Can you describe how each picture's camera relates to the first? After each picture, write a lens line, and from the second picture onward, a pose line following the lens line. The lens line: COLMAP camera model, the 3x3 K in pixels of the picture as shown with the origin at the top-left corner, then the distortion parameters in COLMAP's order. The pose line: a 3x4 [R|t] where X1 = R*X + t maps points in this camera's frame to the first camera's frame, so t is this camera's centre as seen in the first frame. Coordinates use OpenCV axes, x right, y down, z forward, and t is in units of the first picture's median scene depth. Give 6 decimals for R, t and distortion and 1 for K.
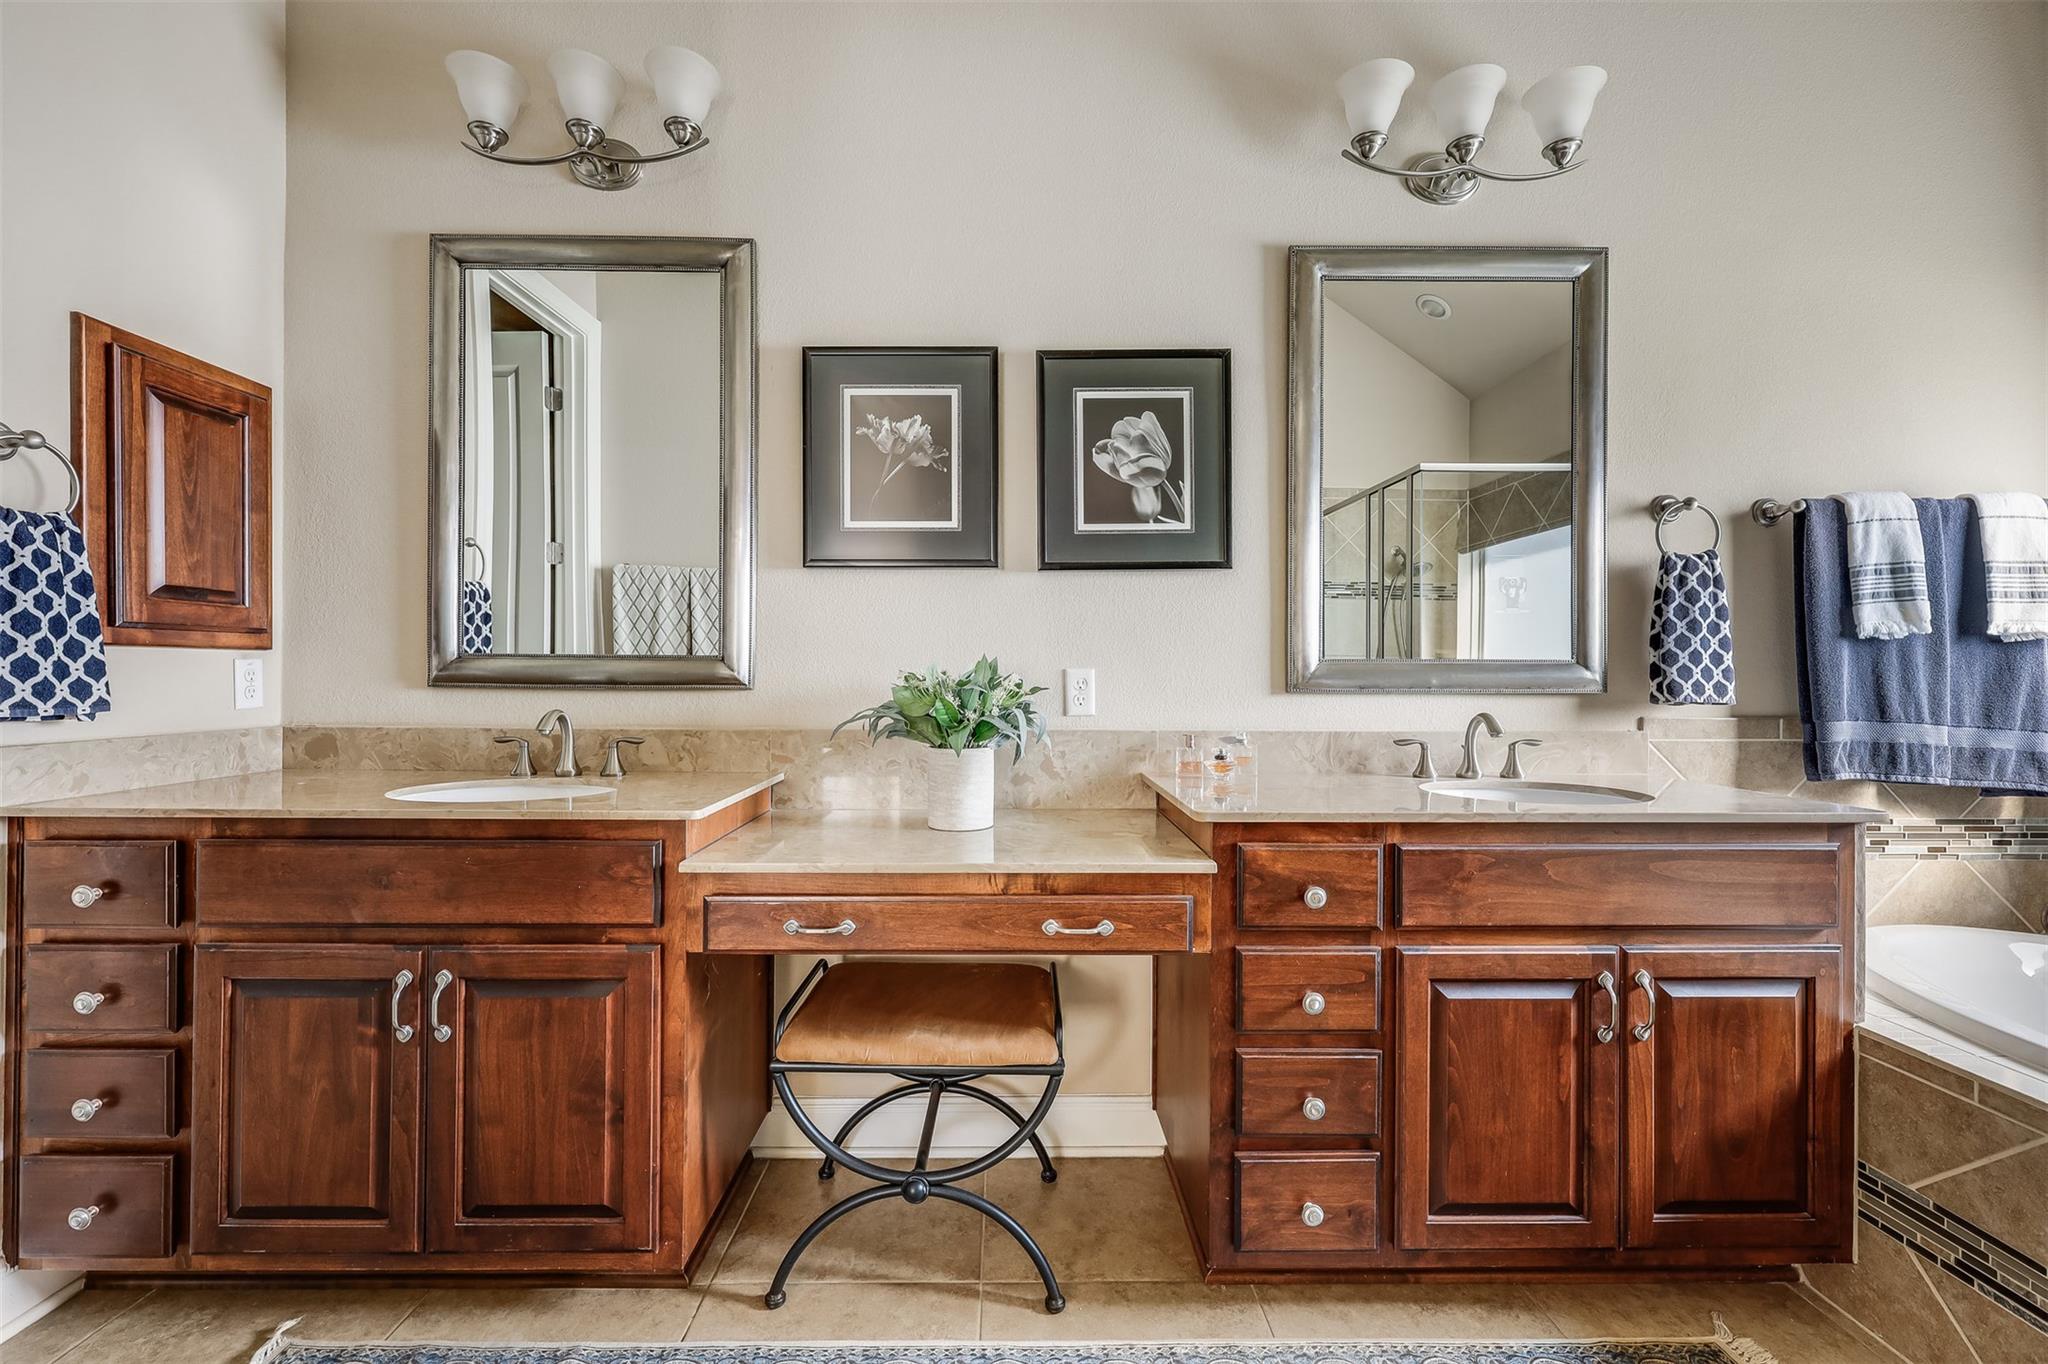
lens RADIAL K [[836.5, 0, 1013.3], [0, 836.5, 665.8], [0, 0, 1]] dist [-0.000532, -0.000139]
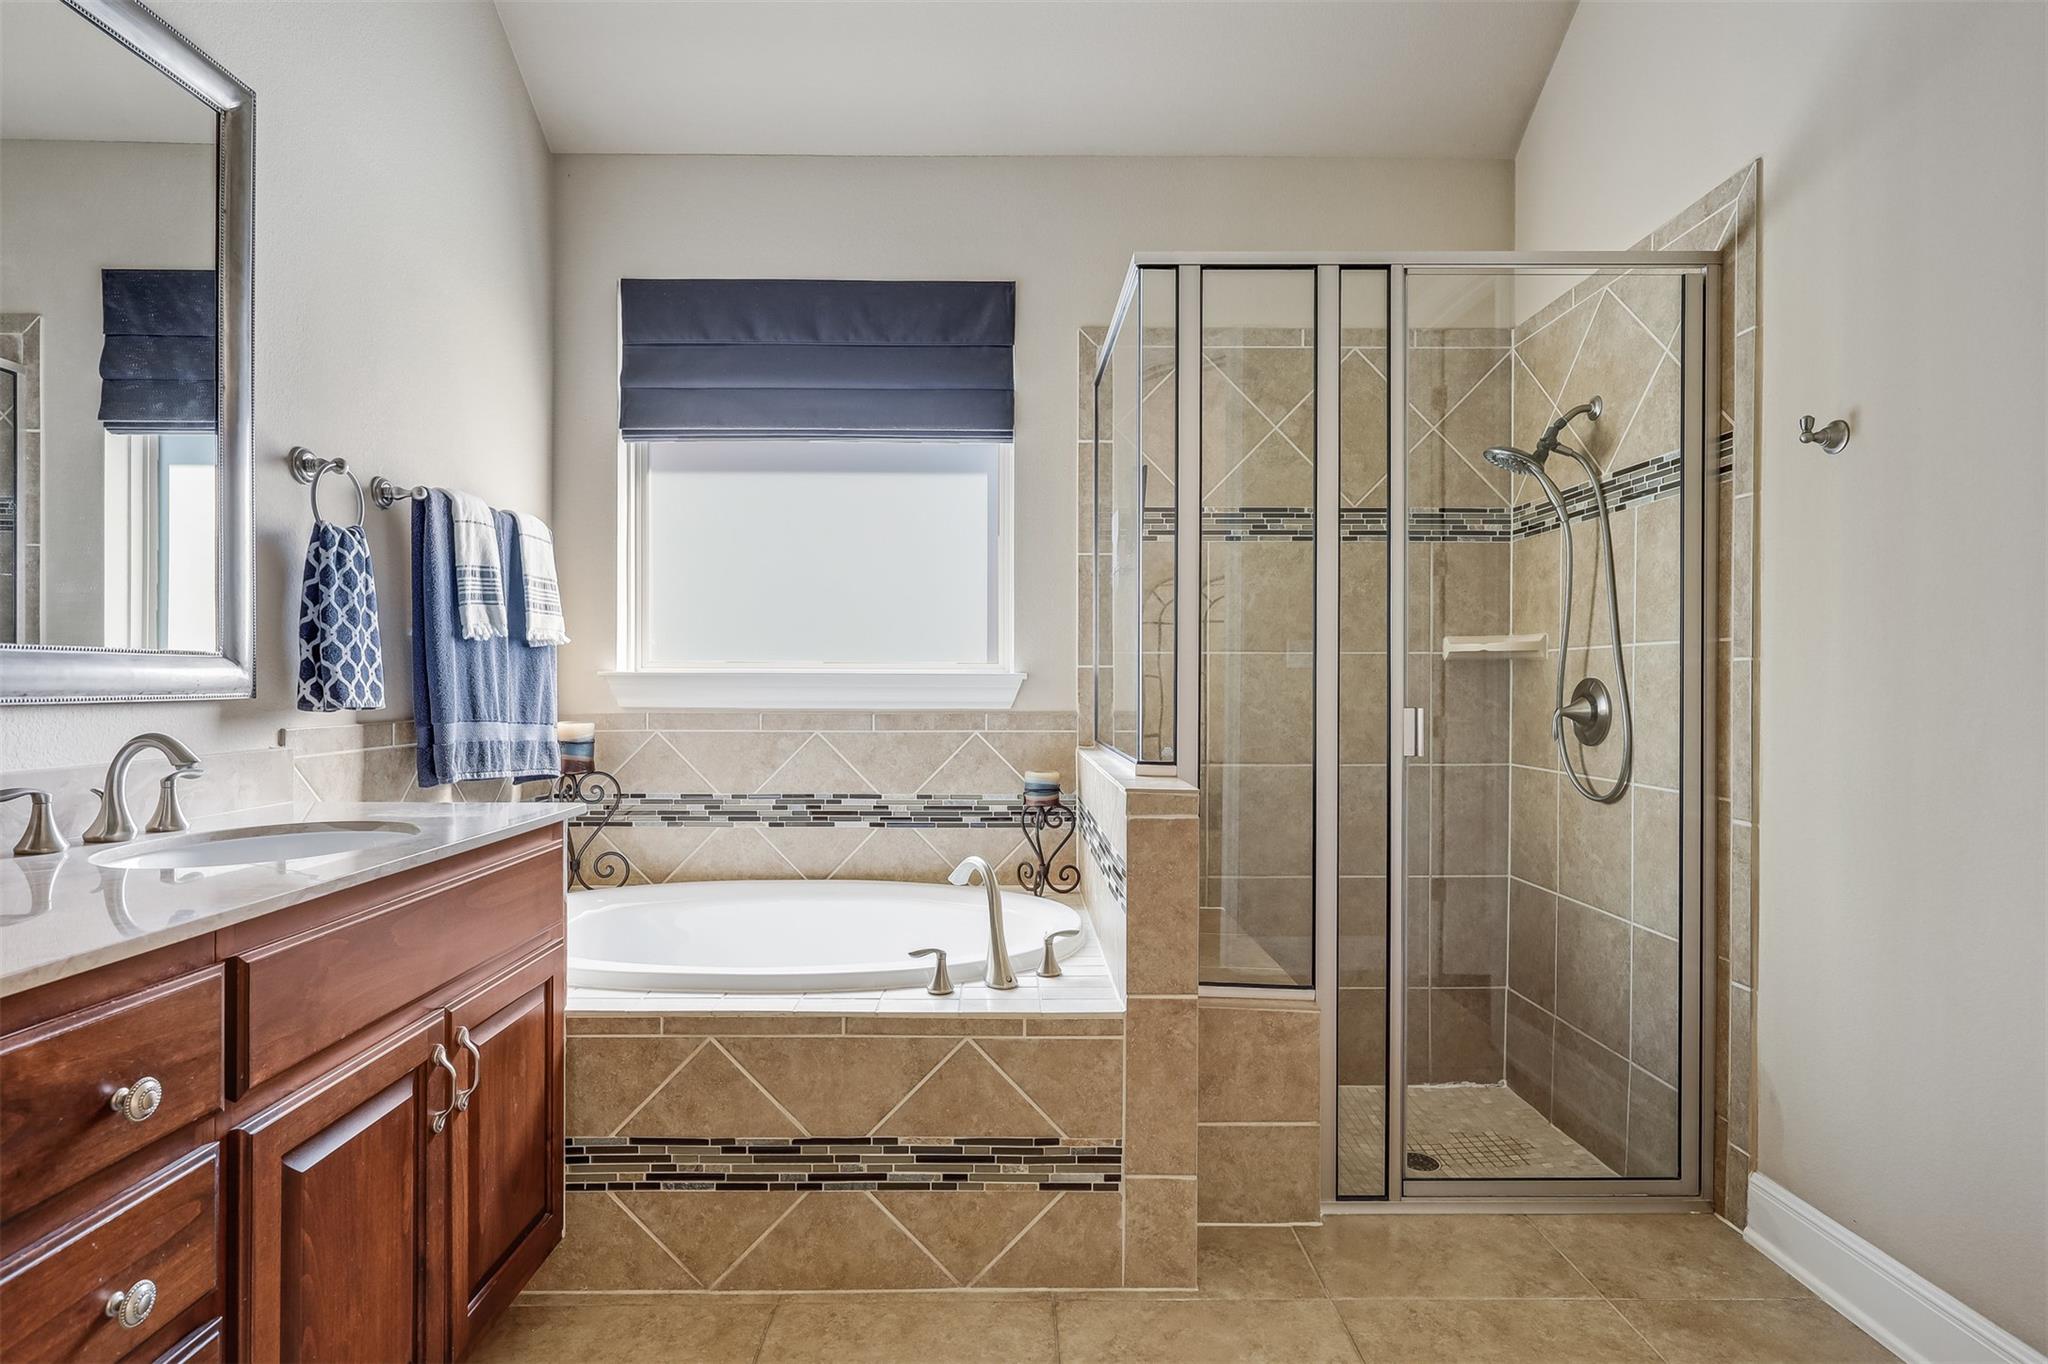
lens RADIAL K [[1018.2, 0, 1019.4], [0, 1018.2, 686.6], [0, 0, 1]] dist [-0.003832, -0.000324]
pose [[-0.009906, -0.007151, 0.999925, -0.204866], [-0.015154, 0.999861, 0.007000, 0.005833], [-0.999836, -0.015083, -0.010013, 0.349402]]
